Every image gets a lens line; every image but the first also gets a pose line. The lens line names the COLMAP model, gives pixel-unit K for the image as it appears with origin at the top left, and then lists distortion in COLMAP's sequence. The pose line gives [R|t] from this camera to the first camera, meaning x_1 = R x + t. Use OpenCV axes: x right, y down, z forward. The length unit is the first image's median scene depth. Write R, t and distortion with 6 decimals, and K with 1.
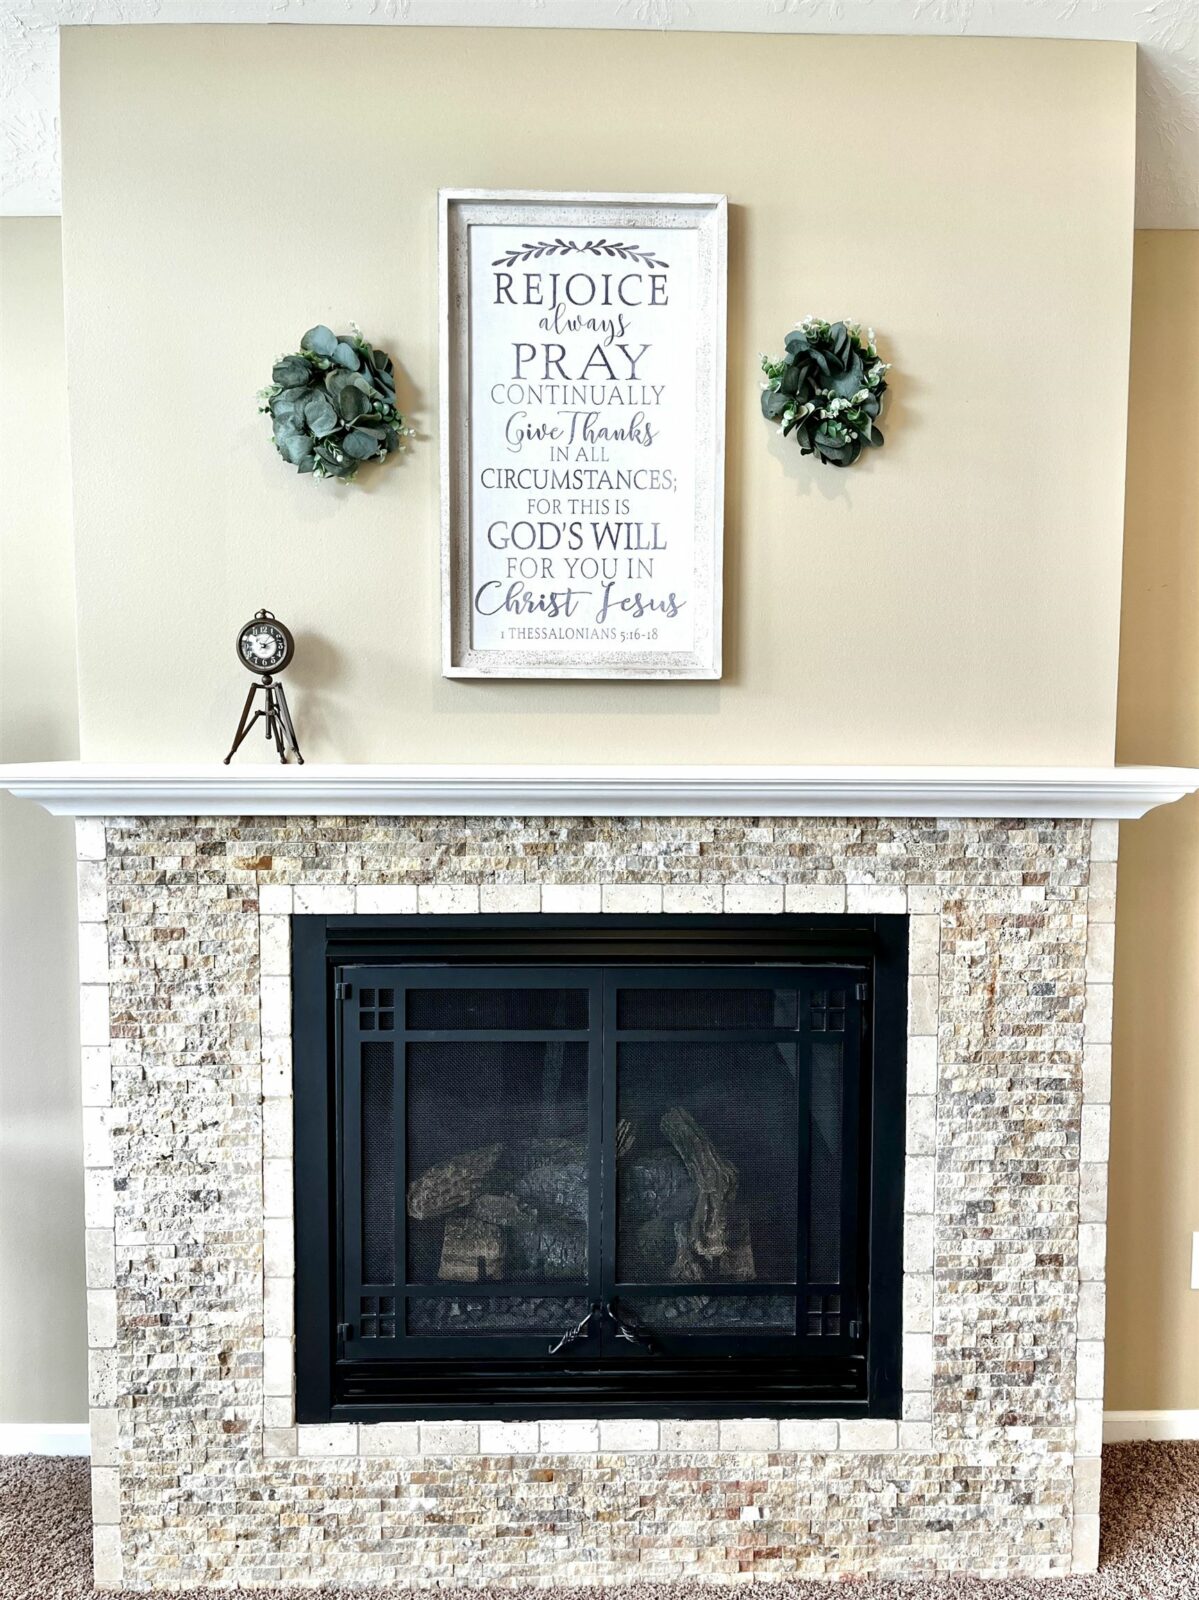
lens RADIAL K [[1217.4, 0, 598.1], [0, 1217.4, 799.0], [0, 0, 1]] dist [0.052587, -0.067106]
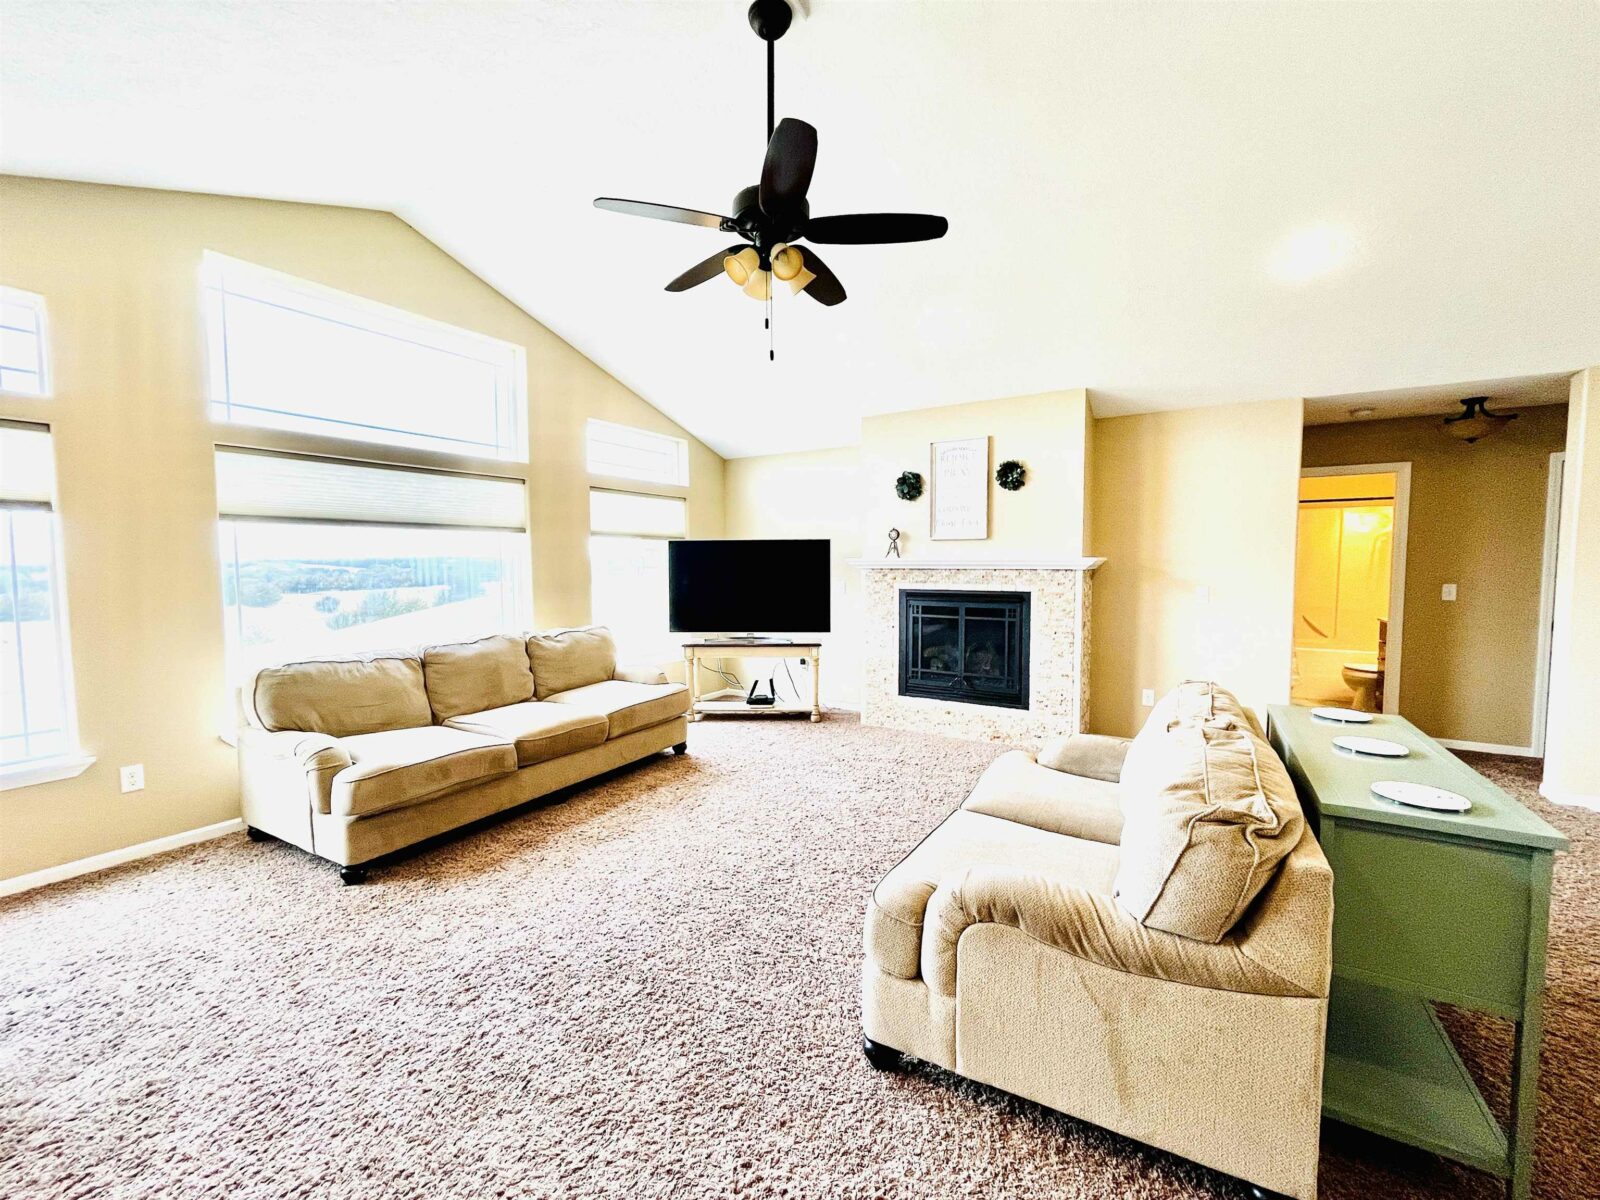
lens RADIAL K [[653.6, 0, 798.4], [0, 653.6, 598.6], [0, 0, 1]] dist [-0.001585, -0.000024]
pose [[0.831587, 0.024855, -0.554837, 0.871099], [-0.029858, 0.999554, 0.000025, 0.145359], [0.554591, 0.016546, 0.831959, -1.408266]]
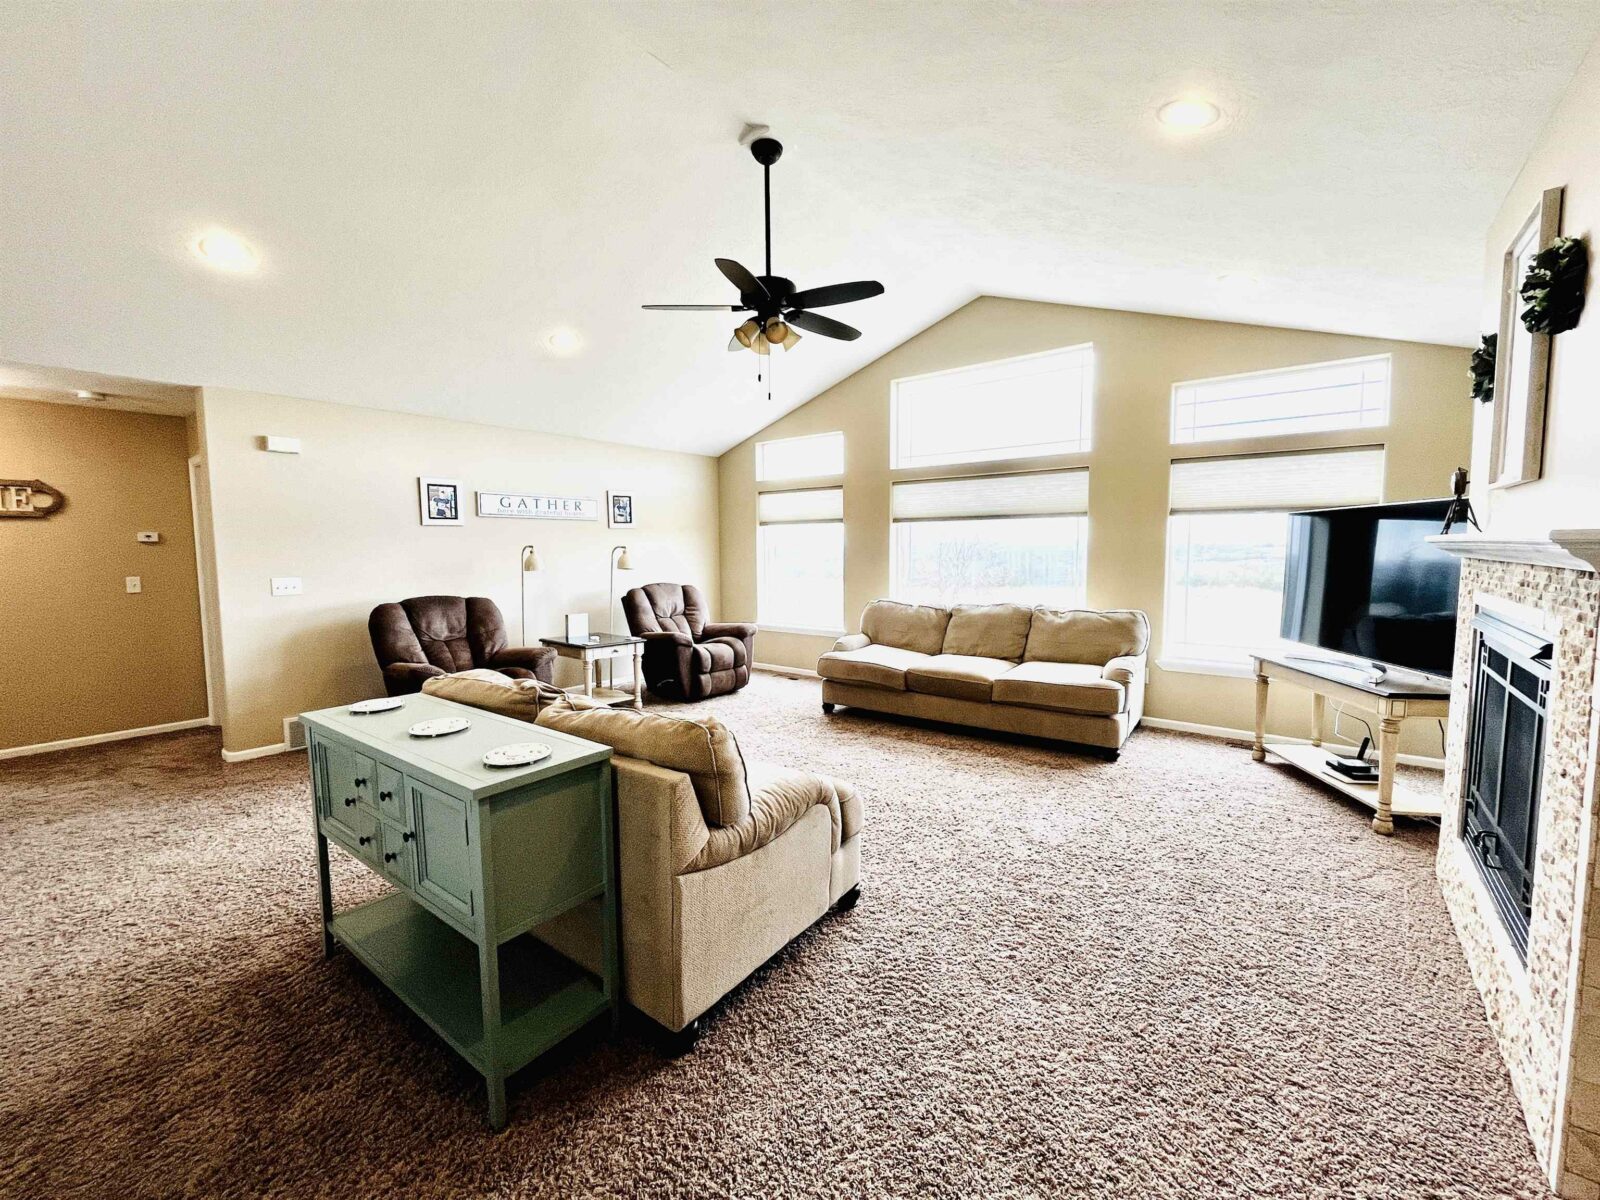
lens RADIAL K [[653.6, 0, 798.5], [0, 653.6, 600.3], [0, 0, 1]] dist [-0.001585, -0.000024]
pose [[-0.646187, 0.064030, -0.760488, 1.420918], [-0.045664, 0.991445, 0.122276, -0.000219], [0.761812, 0.113739, -0.637735, 0.829415]]
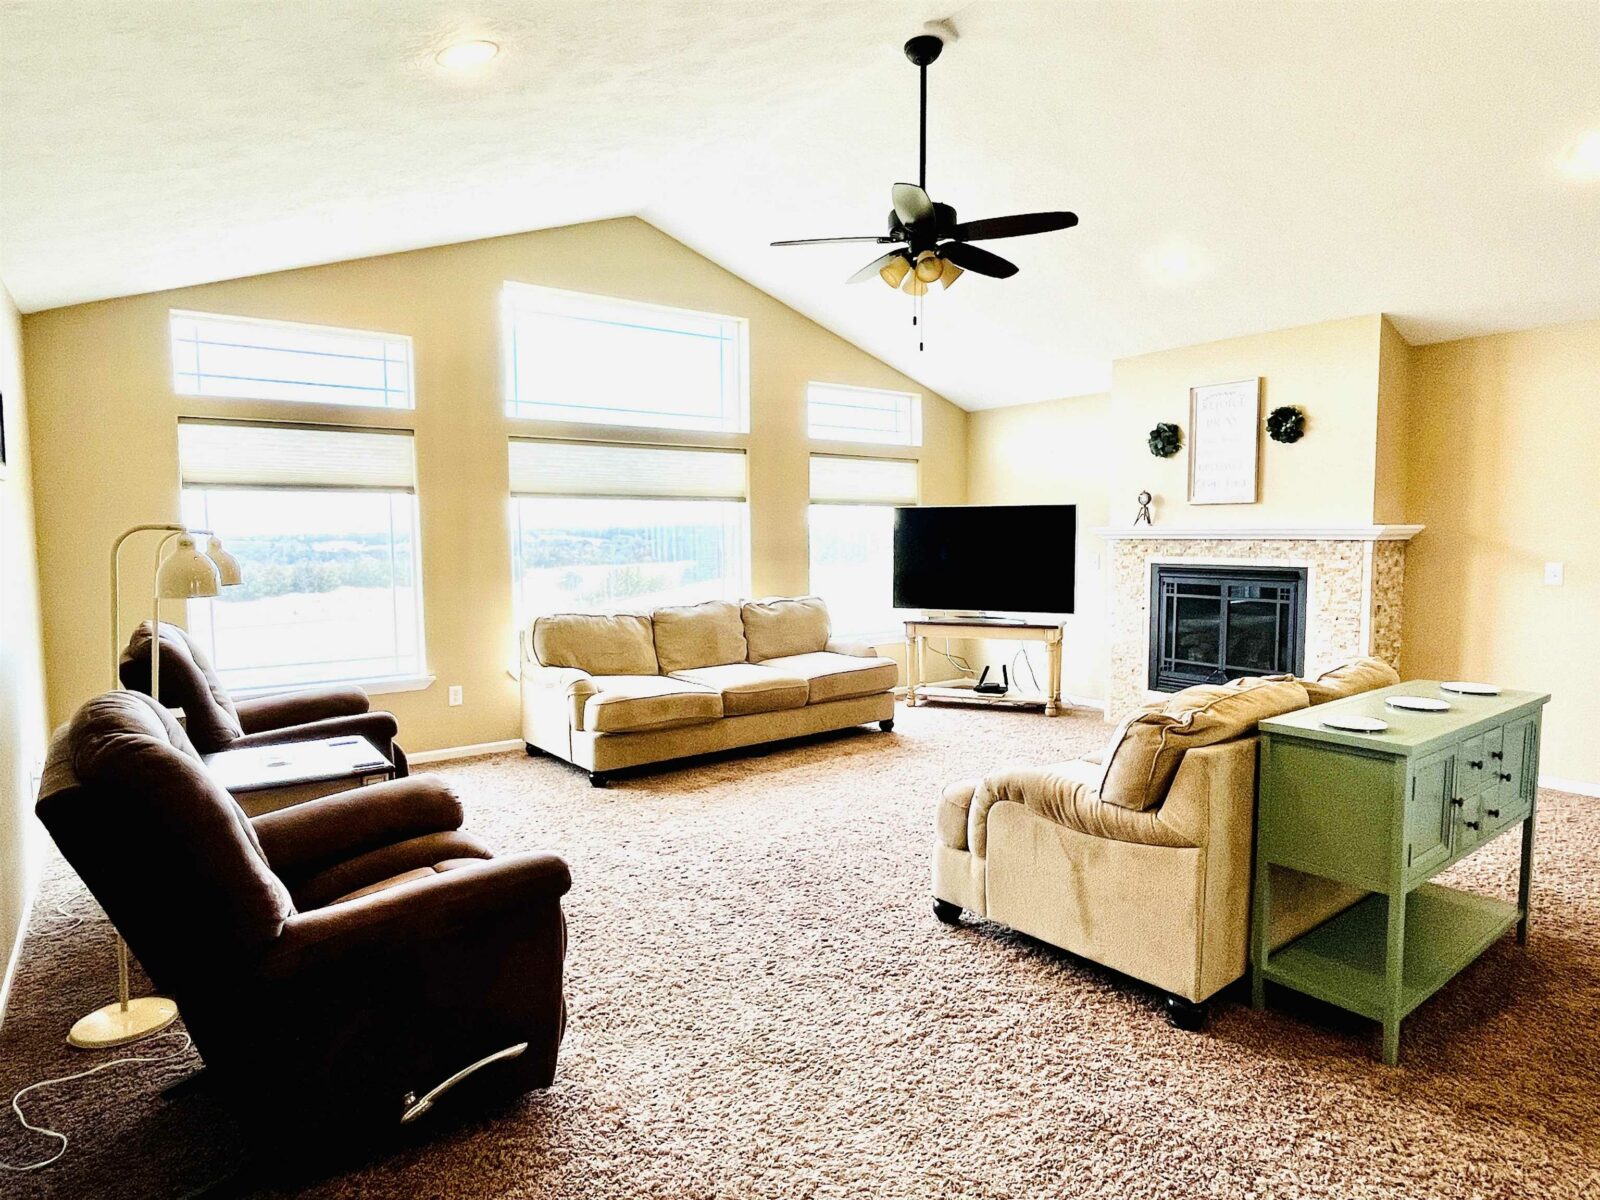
lens RADIAL K [[918.9, 0, 801.5], [0, 918.9, 600.6], [0, 0, 1]] dist [0.000973, -0.001281]
pose [[0.566993, 0.054726, -0.821903, 1.637960], [-0.048126, 0.998287, 0.033270, 0.174920], [0.822315, 0.020691, 0.568656, -1.731407]]
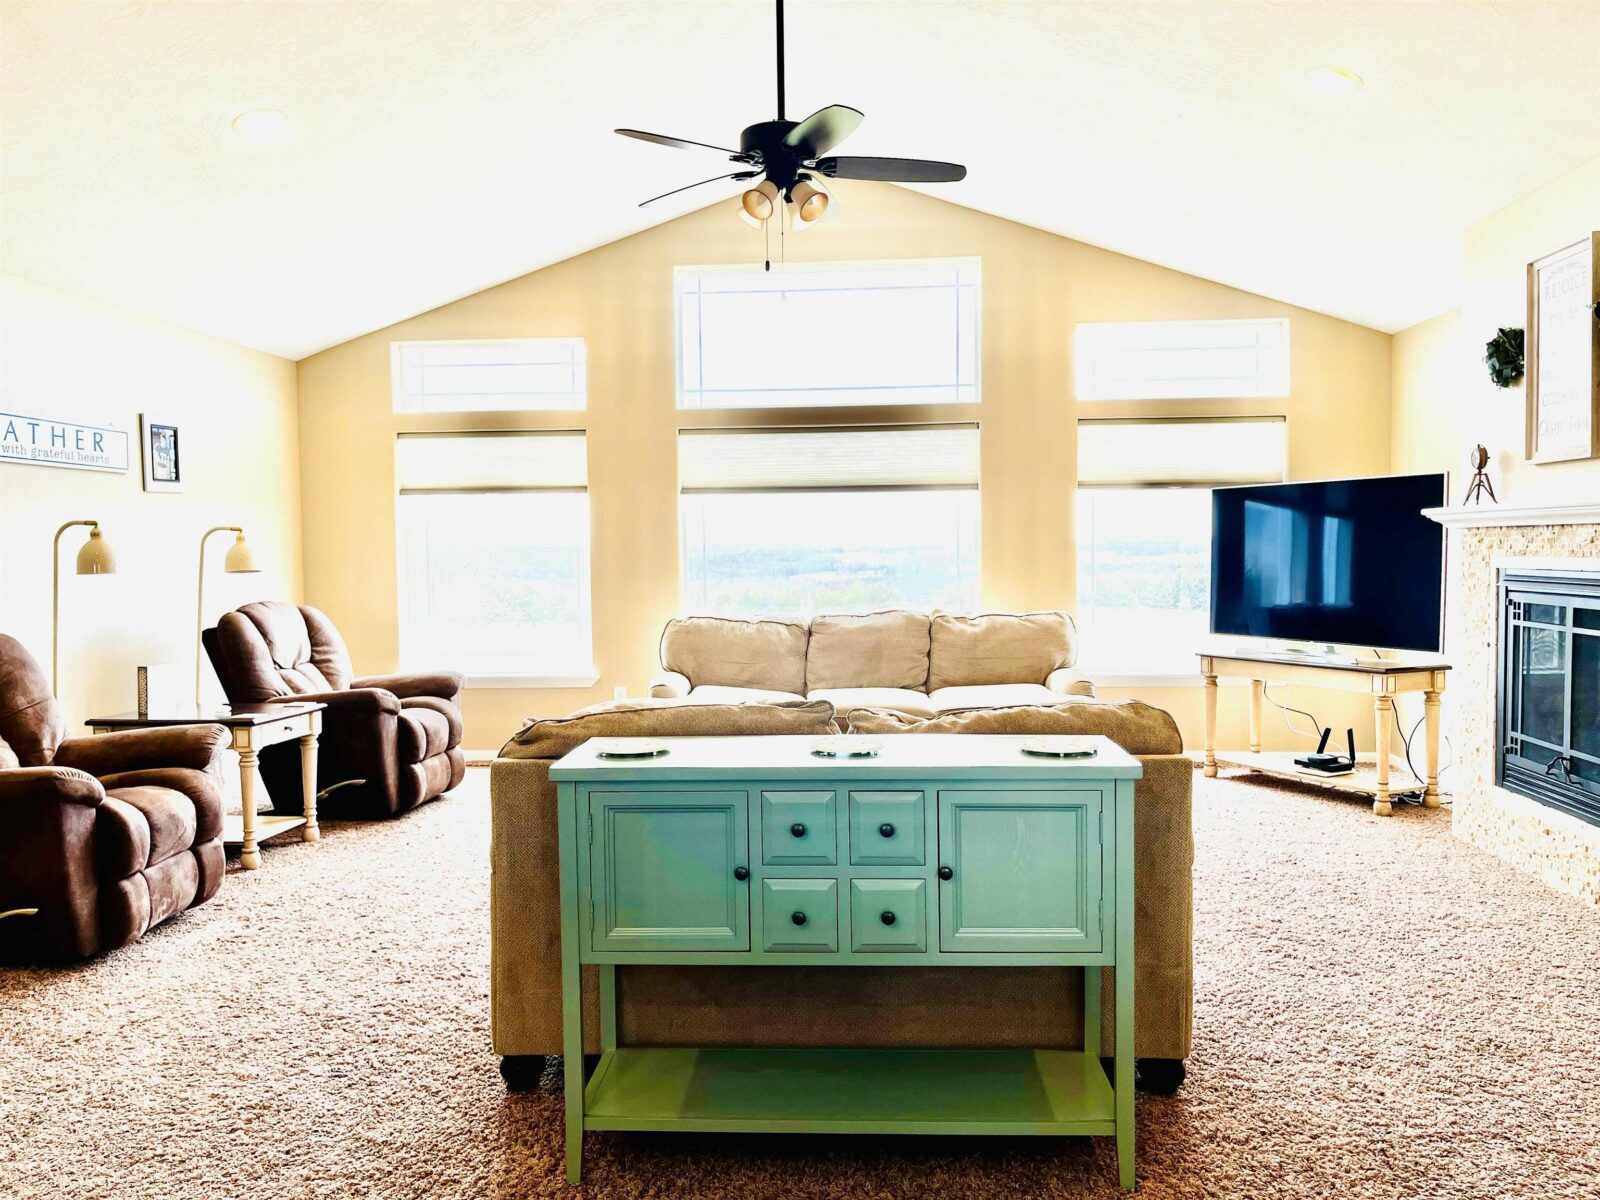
lens RADIAL K [[1217.4, 0, 806.4], [0, 1217.4, 610.3], [0, 0, 1]] dist [0.052587, -0.067106]
pose [[-0.102812, 0.048624, -0.993512, 2.310292], [-0.054709, 0.997016, 0.054457, 0.120445], [0.993195, 0.059953, -0.099845, -0.102371]]
